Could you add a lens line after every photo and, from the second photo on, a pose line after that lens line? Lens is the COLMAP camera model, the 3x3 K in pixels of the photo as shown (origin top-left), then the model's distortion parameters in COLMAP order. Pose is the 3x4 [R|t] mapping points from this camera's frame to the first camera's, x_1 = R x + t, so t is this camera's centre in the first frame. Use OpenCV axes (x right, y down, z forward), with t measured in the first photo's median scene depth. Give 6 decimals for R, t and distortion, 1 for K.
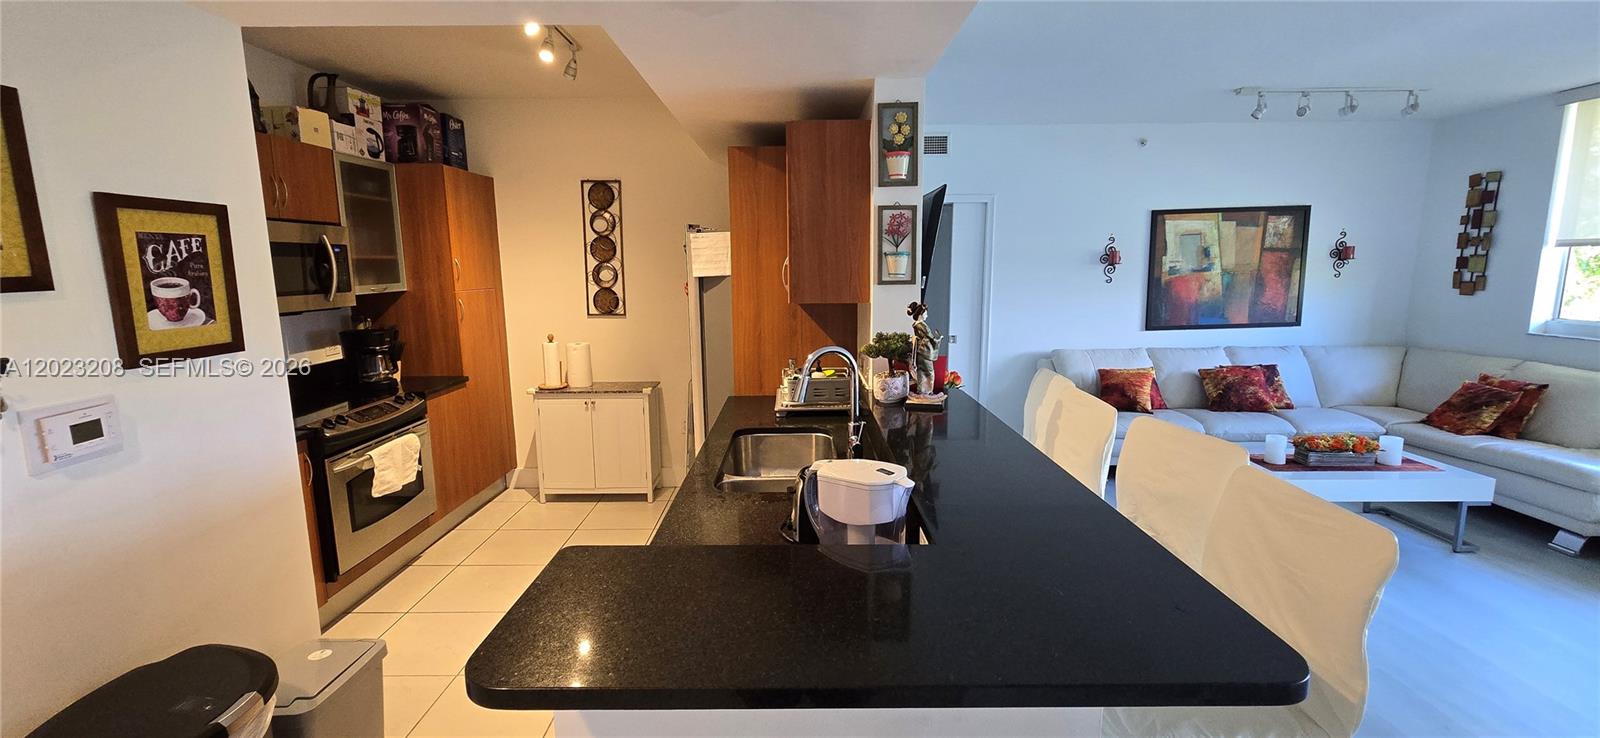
lens RADIAL K [[657.6, 0, 800.0], [0, 657.6, 369.0], [0, 0, 1]] dist [0.002239, -0.000151]
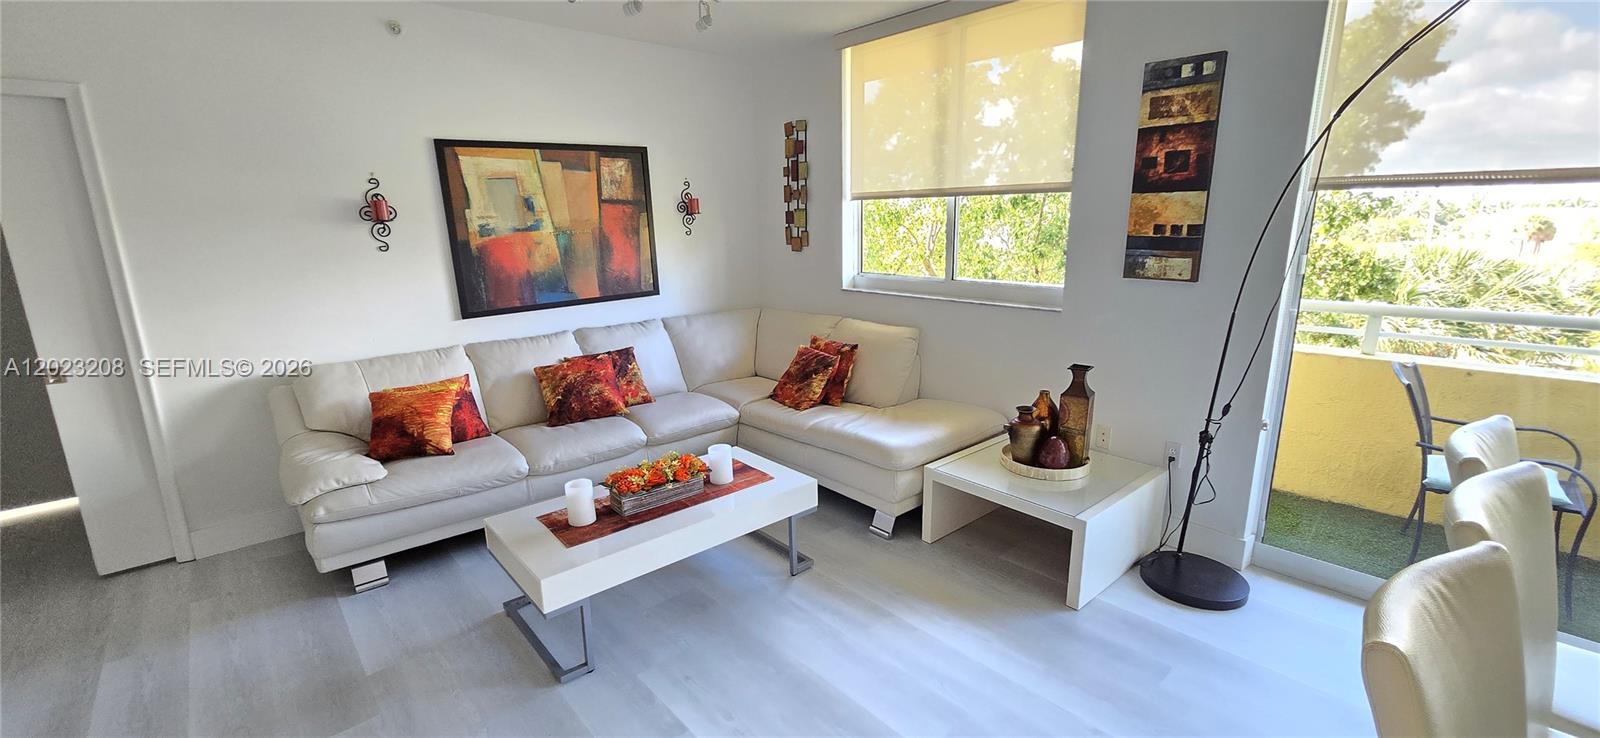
lens RADIAL K [[657.6, 0, 800.0], [0, 657.6, 369.0], [0, 0, 1]] dist [0.002239, -0.000151]
pose [[0.746697, -0.153229, 0.647274, 0.359781], [0.113164, 0.988183, 0.103386, -0.040570], [-0.655467, -0.003950, 0.755213, 0.266273]]
